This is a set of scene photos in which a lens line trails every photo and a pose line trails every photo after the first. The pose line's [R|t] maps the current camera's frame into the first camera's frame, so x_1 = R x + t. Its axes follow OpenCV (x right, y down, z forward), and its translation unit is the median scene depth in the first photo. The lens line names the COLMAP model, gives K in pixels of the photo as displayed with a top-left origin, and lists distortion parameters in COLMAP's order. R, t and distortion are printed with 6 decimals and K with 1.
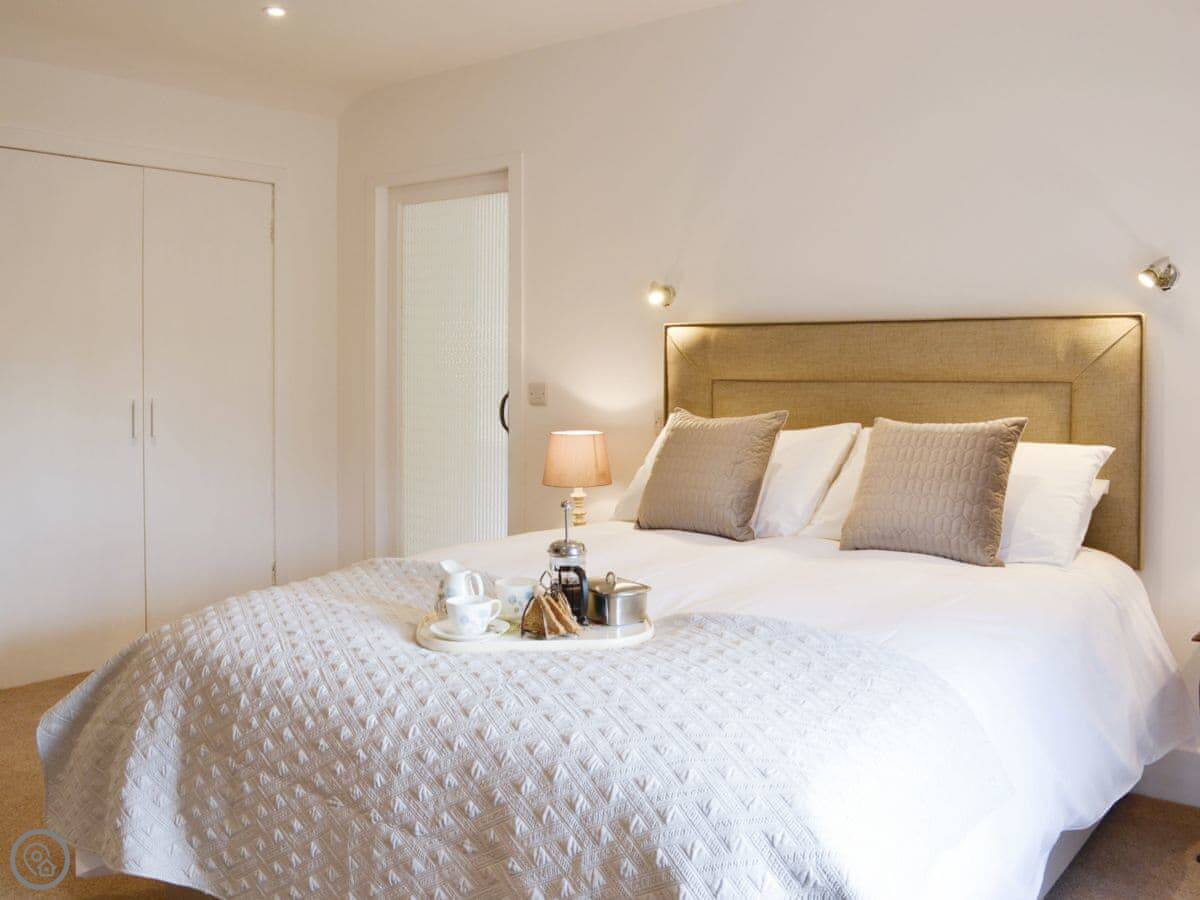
lens RADIAL K [[1169.7, 0, 664.7], [0, 1169.7, 447.7], [0, 0, 1]] dist [-0.055768, -0.016123]
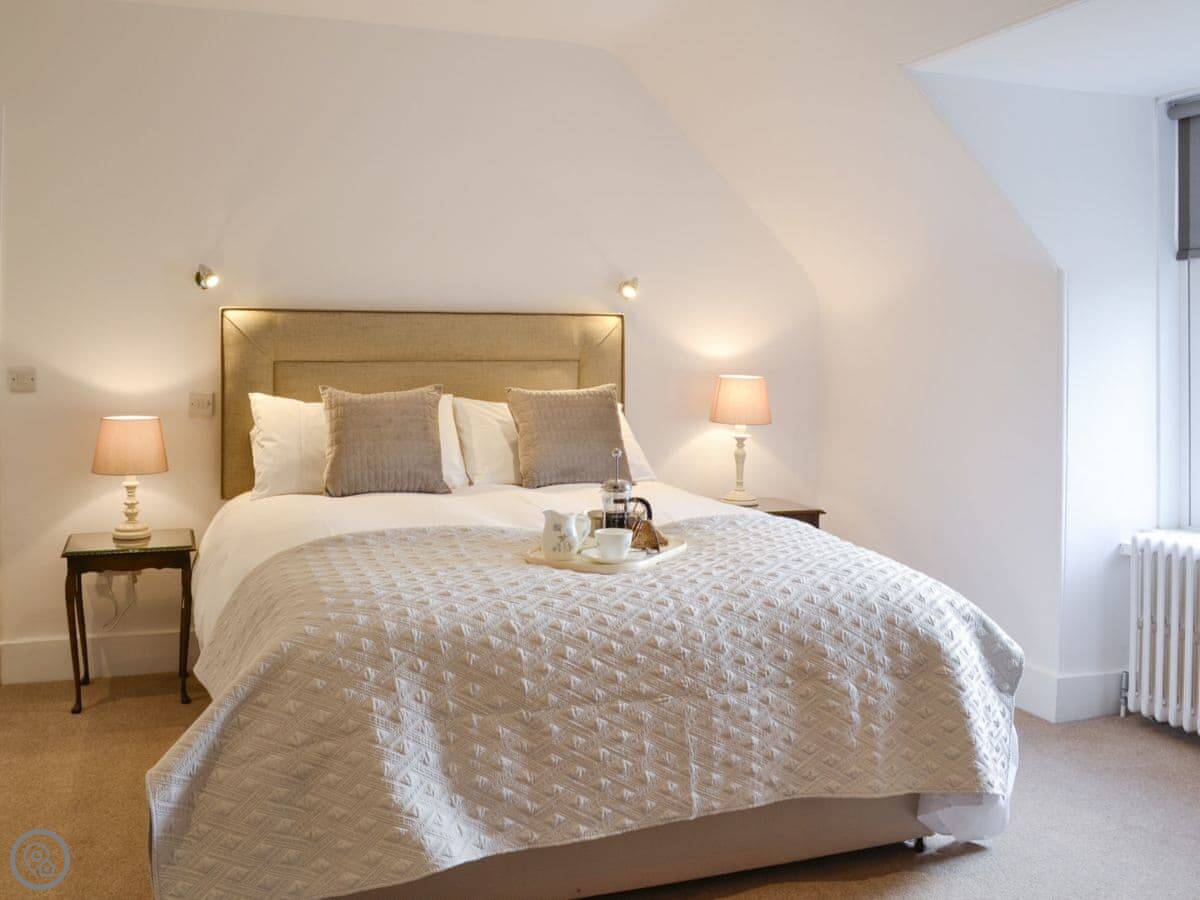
lens RADIAL K [[1065.5, 0, 636.4], [0, 1065.5, 400.6], [0, 0, 1]] dist [-0.050725, -0.004576]
pose [[0.513112, -0.033574, 0.857665, -1.113291], [0.057864, 0.998315, 0.004462, -0.012016], [-0.856369, 0.047338, 0.514190, 0.389670]]
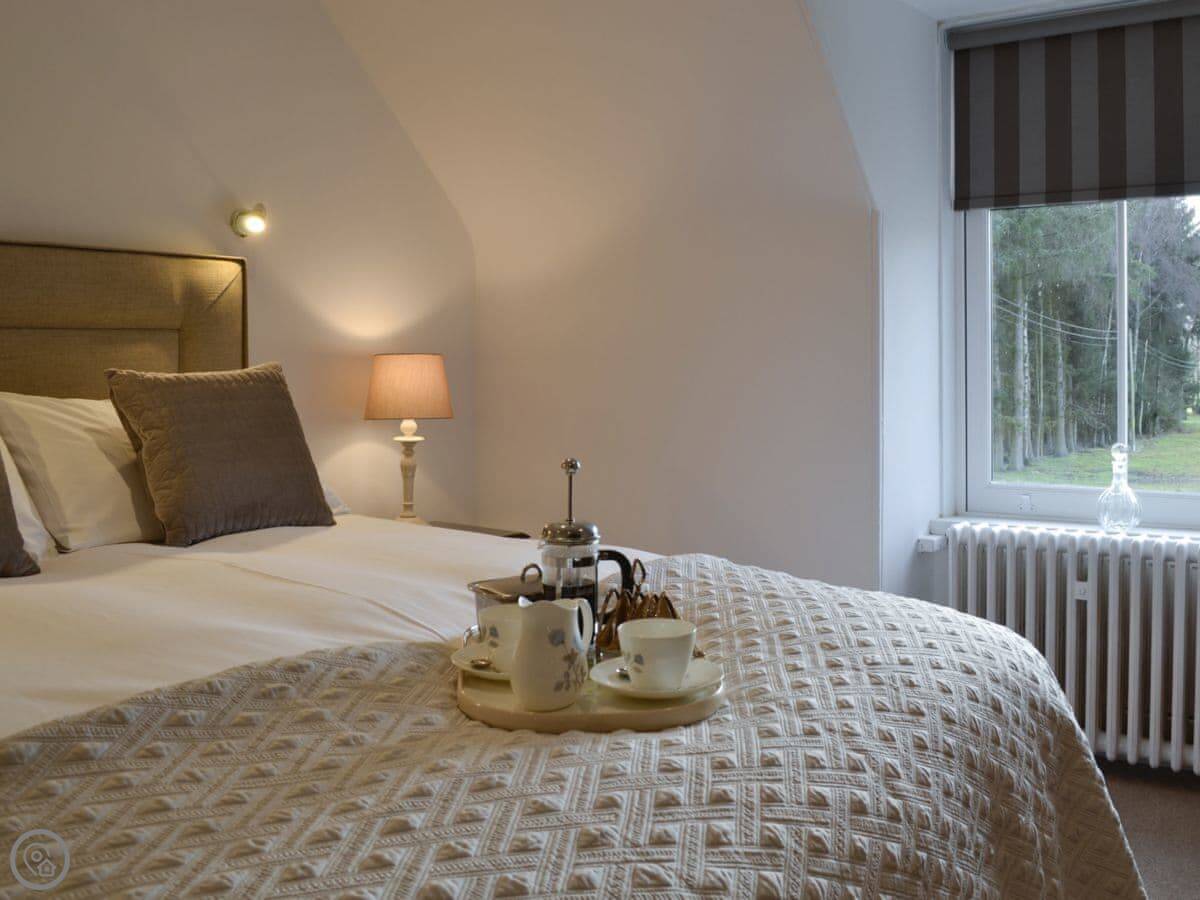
lens RADIAL K [[1065.5, 0, 636.4], [0, 1065.5, 400.6], [0, 0, 1]] dist [-0.050725, -0.004576]
pose [[-0.036025, -0.037587, 0.998644, -0.707087], [0.080513, 0.995935, 0.040389, -0.009270], [-0.996102, 0.081859, -0.032853, 1.012884]]
